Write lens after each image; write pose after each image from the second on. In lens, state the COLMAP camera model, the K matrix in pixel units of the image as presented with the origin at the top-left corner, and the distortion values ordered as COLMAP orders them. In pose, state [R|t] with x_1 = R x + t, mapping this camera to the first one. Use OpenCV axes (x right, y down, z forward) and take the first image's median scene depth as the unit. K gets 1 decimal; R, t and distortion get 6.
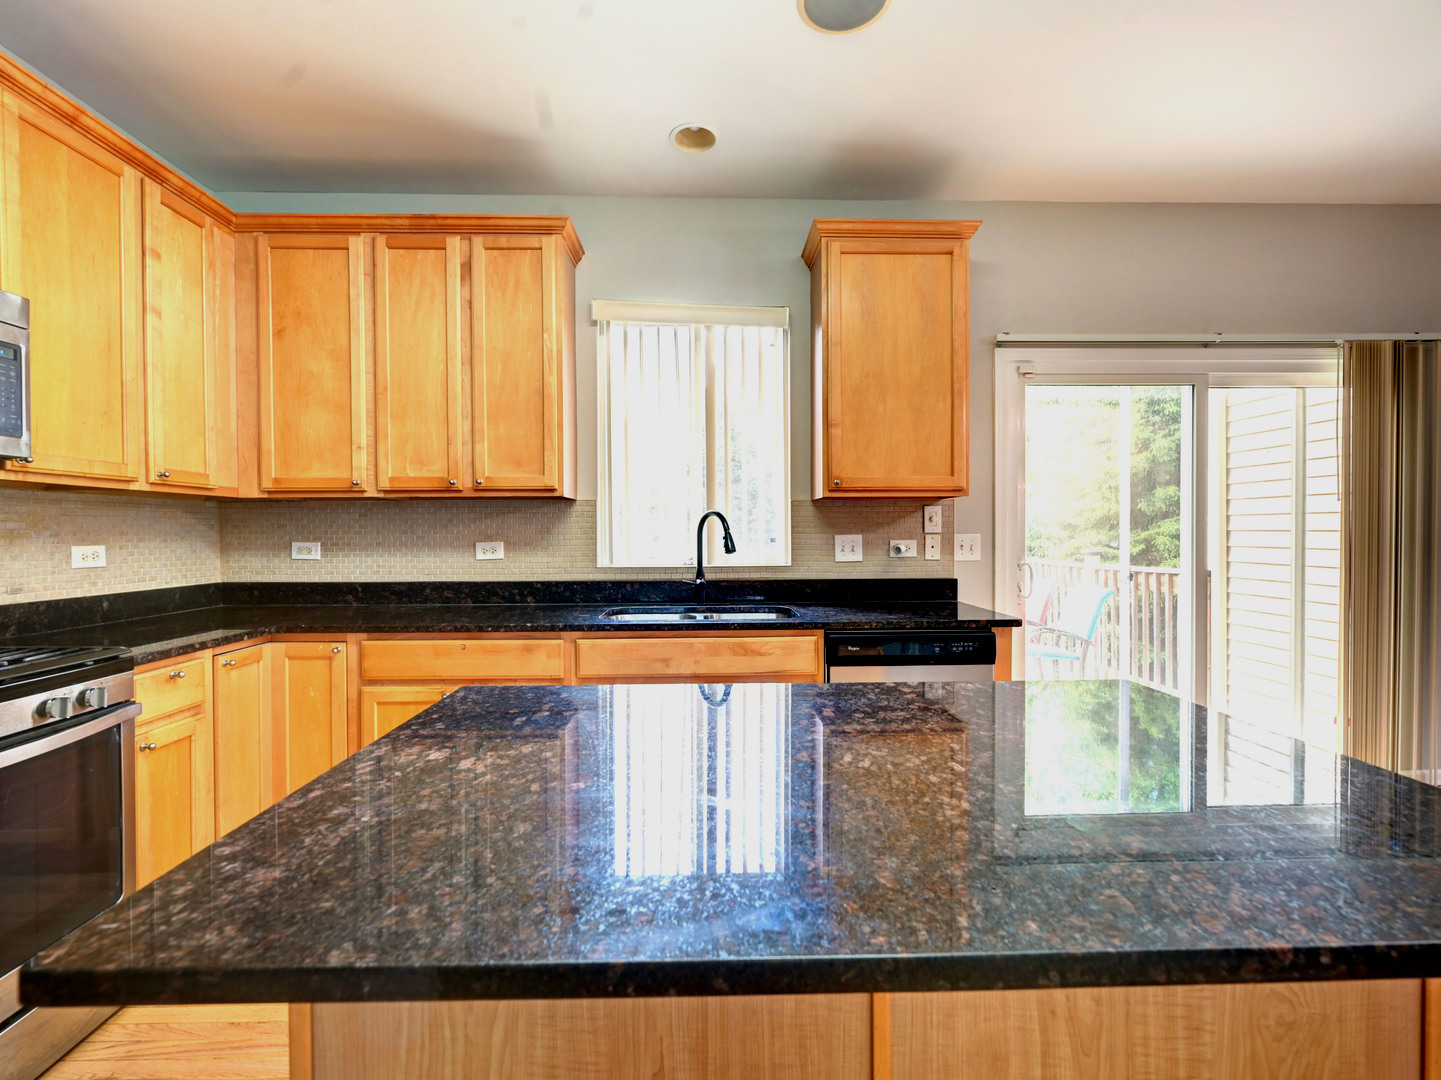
lens RADIAL K [[654.8, 0, 721.9], [0, 654.8, 541.2], [0, 0, 1]] dist [-0.000539, 0.000331]
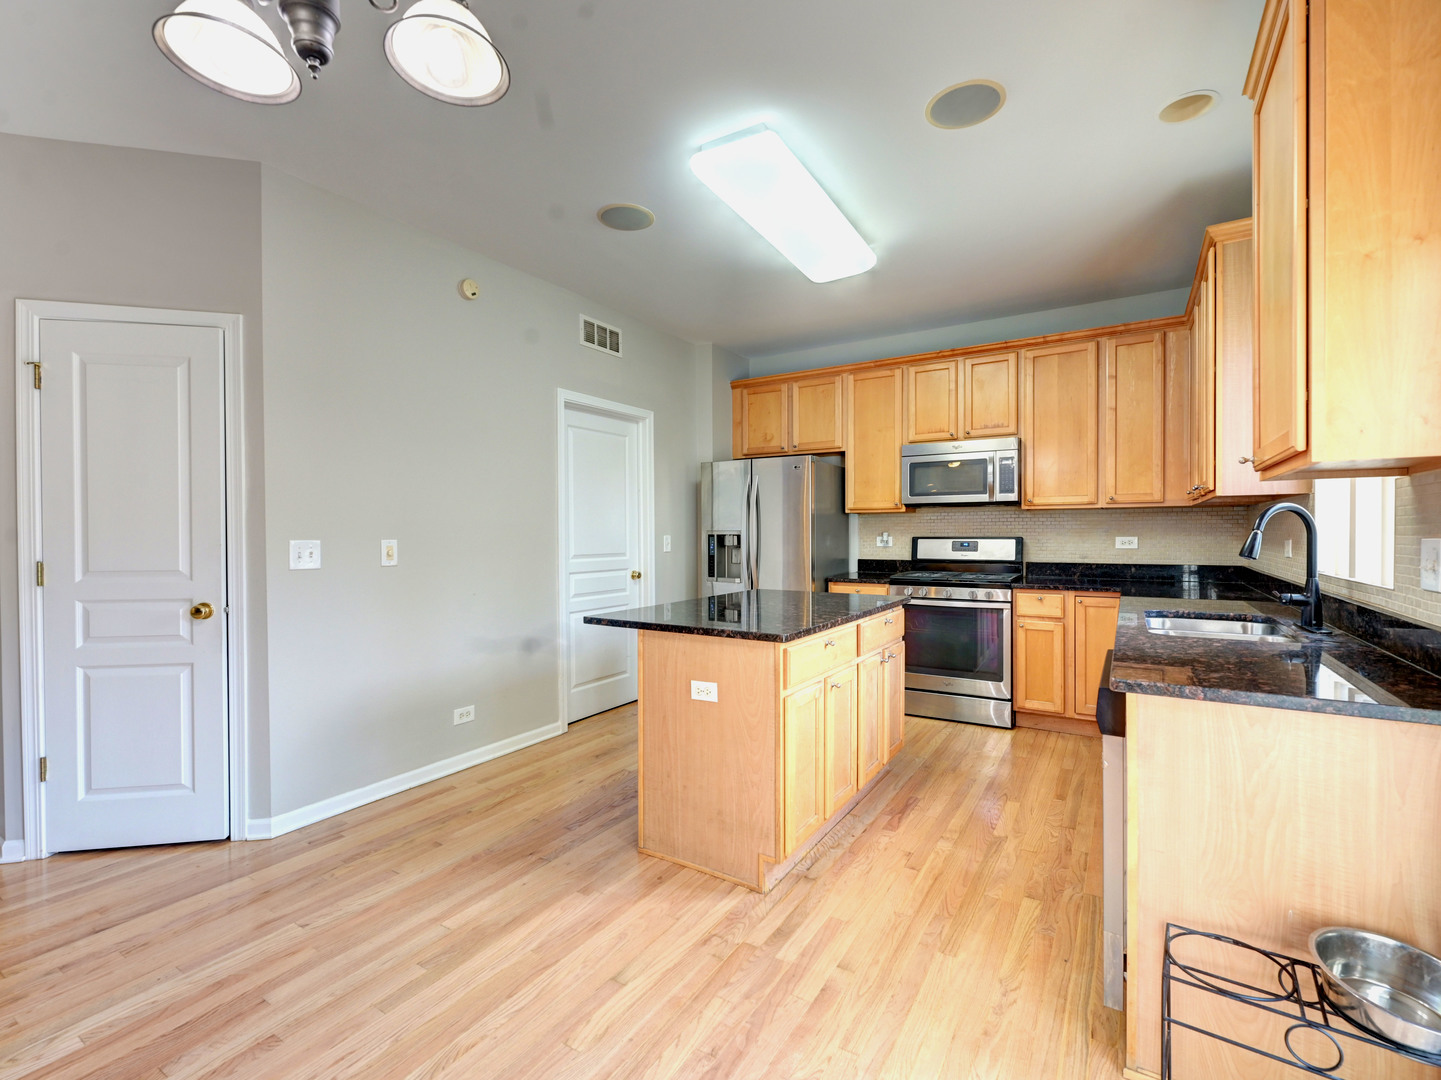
lens RADIAL K [[654.8, 0, 714.2], [0, 654.8, 540.5], [0, 0, 1]] dist [-0.000539, 0.000331]
pose [[-0.557096, 0.018426, -0.830243, 1.062925], [-0.003794, 0.999687, 0.024733, -0.021176], [0.830439, 0.016929, -0.556852, 0.924910]]
